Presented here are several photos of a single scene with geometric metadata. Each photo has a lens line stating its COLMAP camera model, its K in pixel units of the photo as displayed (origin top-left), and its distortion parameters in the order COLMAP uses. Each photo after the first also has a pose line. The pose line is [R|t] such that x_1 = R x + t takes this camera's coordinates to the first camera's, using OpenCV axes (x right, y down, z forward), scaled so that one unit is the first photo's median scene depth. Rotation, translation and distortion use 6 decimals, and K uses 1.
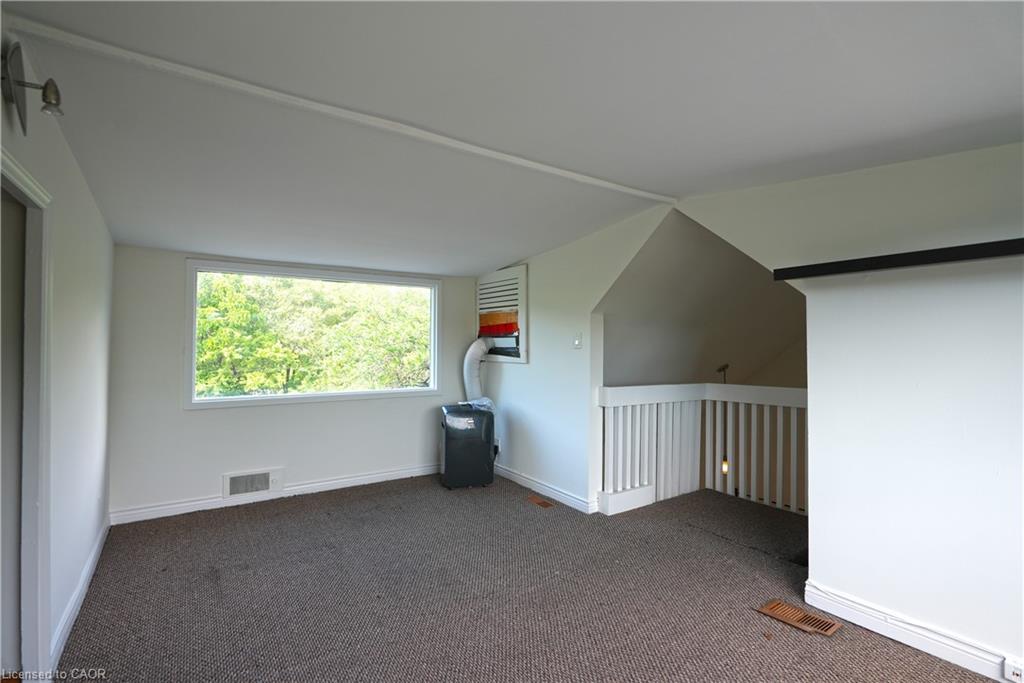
lens RADIAL K [[493.2, 0, 513.4], [0, 493.2, 340.0], [0, 0, 1]] dist [-0.003579, -0.000529]
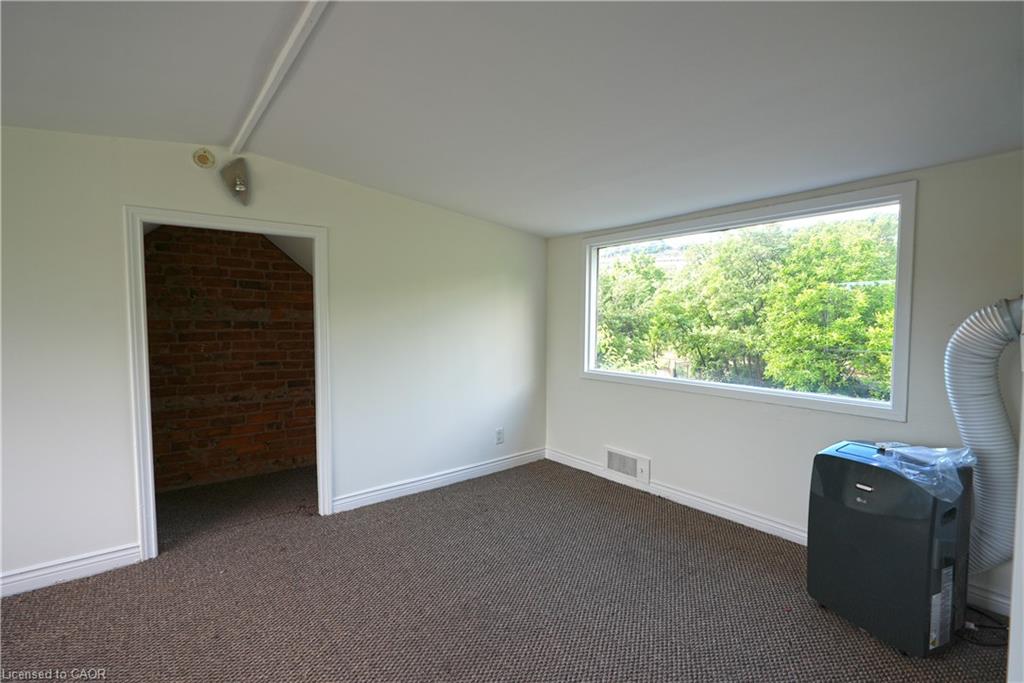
lens RADIAL K [[470.9, 0, 514.9], [0, 470.9, 341.3], [0, 0, 1]] dist [0.000662, 0.000576]
pose [[0.079855, 0.044356, -0.995819, 0.350293], [-0.002332, 0.999015, 0.044311, 0.014802], [0.996804, -0.001216, 0.079880, 0.732681]]
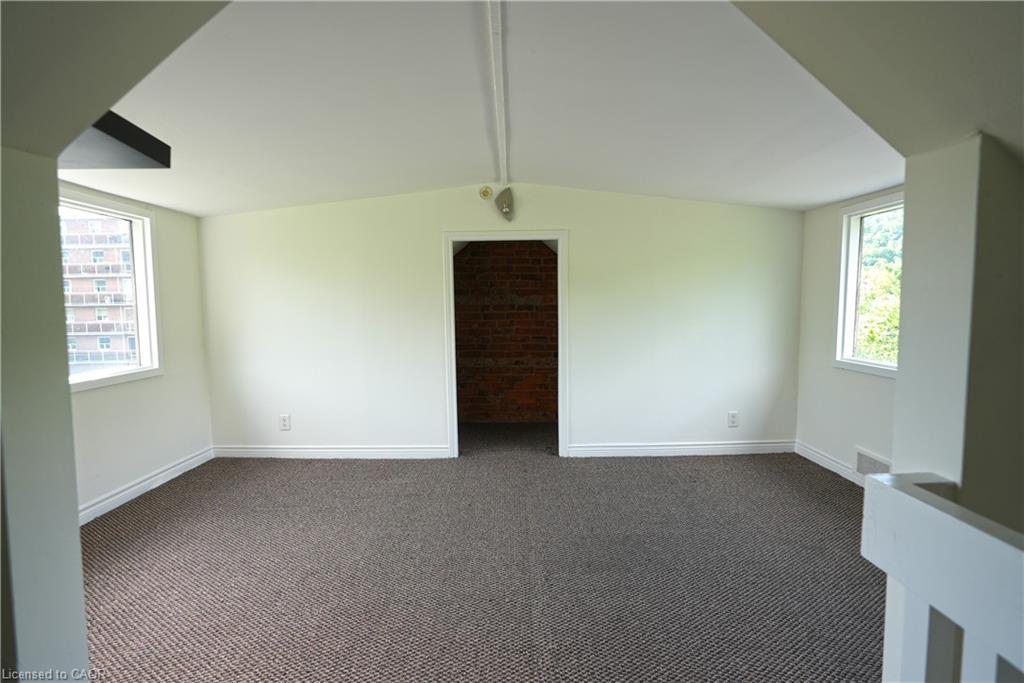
lens RADIAL K [[493.2, 0, 512.1], [0, 493.2, 341.6], [0, 0, 1]] dist [-0.003579, -0.000529]
pose [[-0.555610, 0.068073, -0.828651, 0.468169], [0.006885, 0.996985, 0.077285, 0.013625], [0.831414, 0.037235, -0.554404, 0.962269]]
